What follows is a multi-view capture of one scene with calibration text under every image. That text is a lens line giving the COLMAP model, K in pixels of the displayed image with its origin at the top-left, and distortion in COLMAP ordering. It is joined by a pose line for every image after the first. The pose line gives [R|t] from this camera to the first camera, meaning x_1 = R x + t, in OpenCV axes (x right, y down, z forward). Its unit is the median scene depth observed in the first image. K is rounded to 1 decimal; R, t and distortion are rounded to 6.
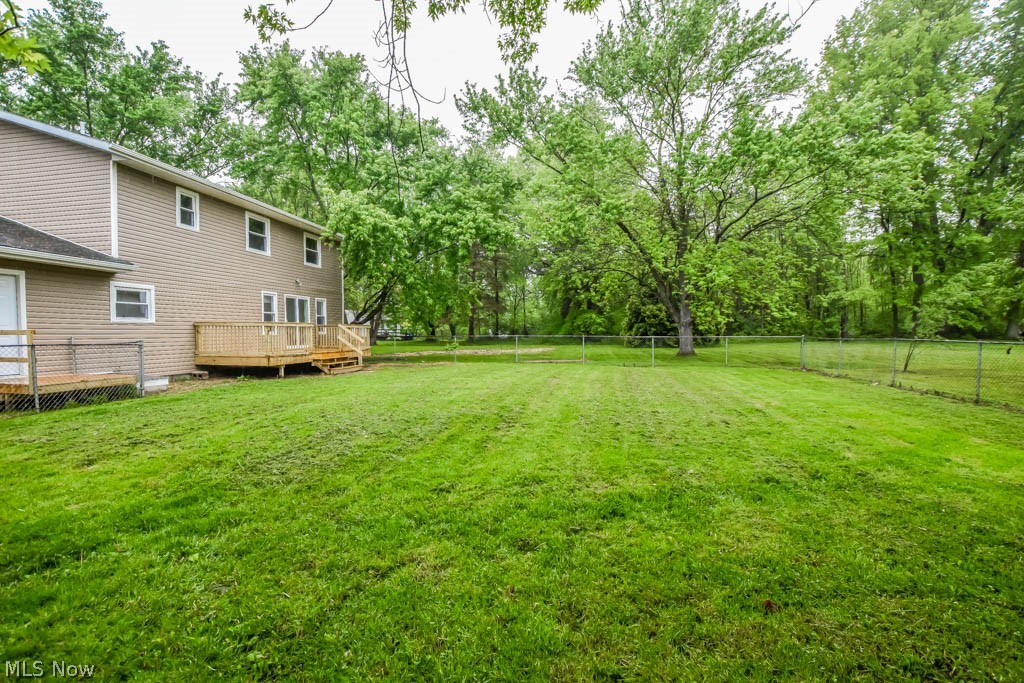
lens RADIAL K [[441.3, 0, 512.0], [0, 441.3, 341.5], [0, 0, 1]] dist [-0.000038, -0.000014]
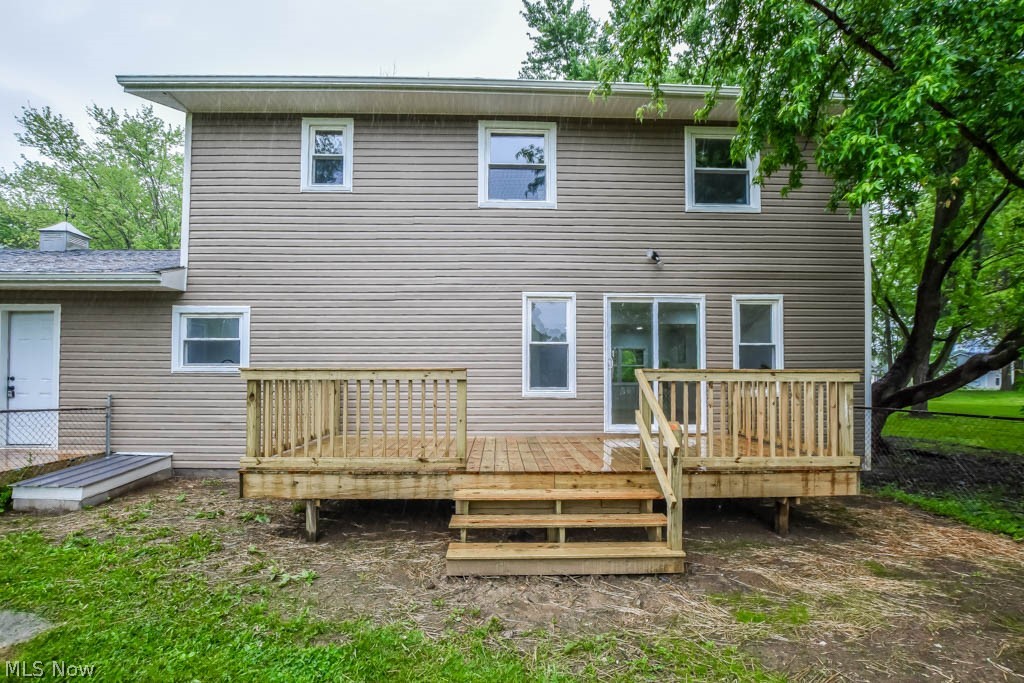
lens RADIAL K [[599.9, 0, 512.0], [0, 599.9, 341.5], [0, 0, 1]] dist [-0.112623, -0.000055]
pose [[0.206811, -0.005963, -0.978363, -0.008928], [-0.027922, 0.999538, -0.011994, -0.075461], [0.977982, 0.029798, 0.206549, 1.089904]]
